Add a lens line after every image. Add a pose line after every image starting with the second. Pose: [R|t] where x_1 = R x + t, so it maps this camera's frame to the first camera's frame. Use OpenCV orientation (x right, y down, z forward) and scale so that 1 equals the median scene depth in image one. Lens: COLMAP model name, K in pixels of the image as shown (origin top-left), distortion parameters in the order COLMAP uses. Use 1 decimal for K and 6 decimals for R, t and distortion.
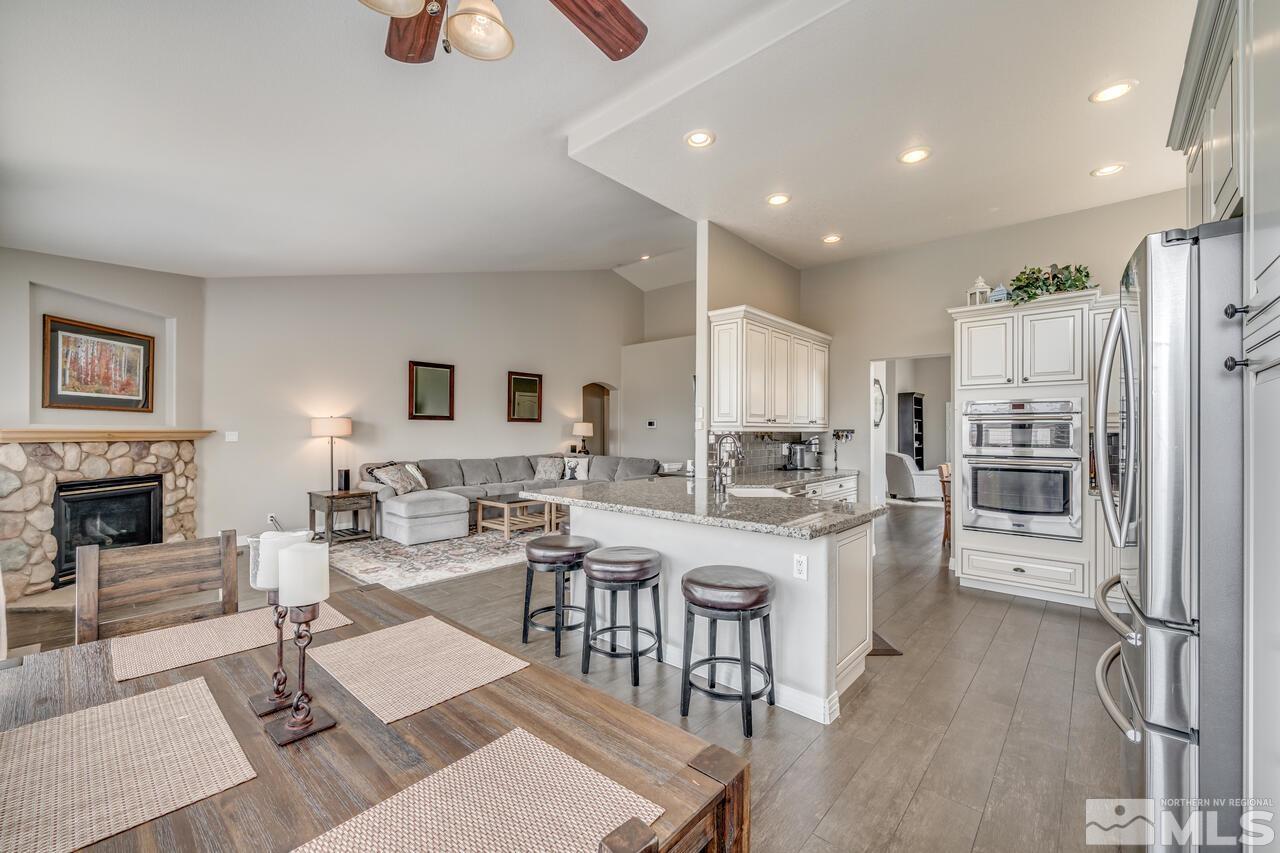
lens RADIAL K [[517.8, 0, 641.6], [0, 517.8, 428.1], [0, 0, 1]] dist [0.000779, -0.000229]
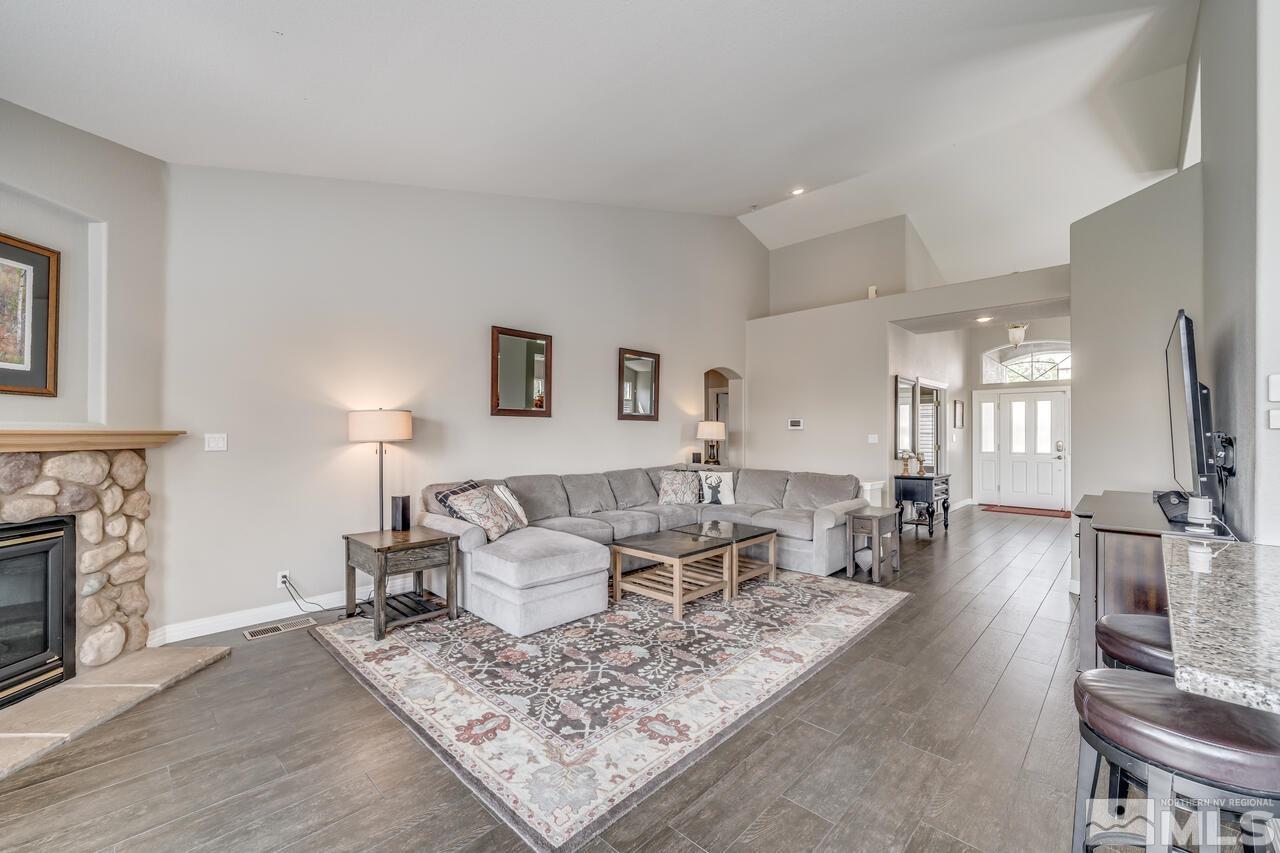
lens RADIAL K [[517.8, 0, 638.0], [0, 517.8, 428.9], [0, 0, 1]] dist [0.000779, -0.000229]
pose [[0.999144, -0.000442, -0.041377, -0.275109], [0.000290, 0.999993, -0.003685, 0.003515], [0.041379, 0.003670, 0.999137, 0.410107]]
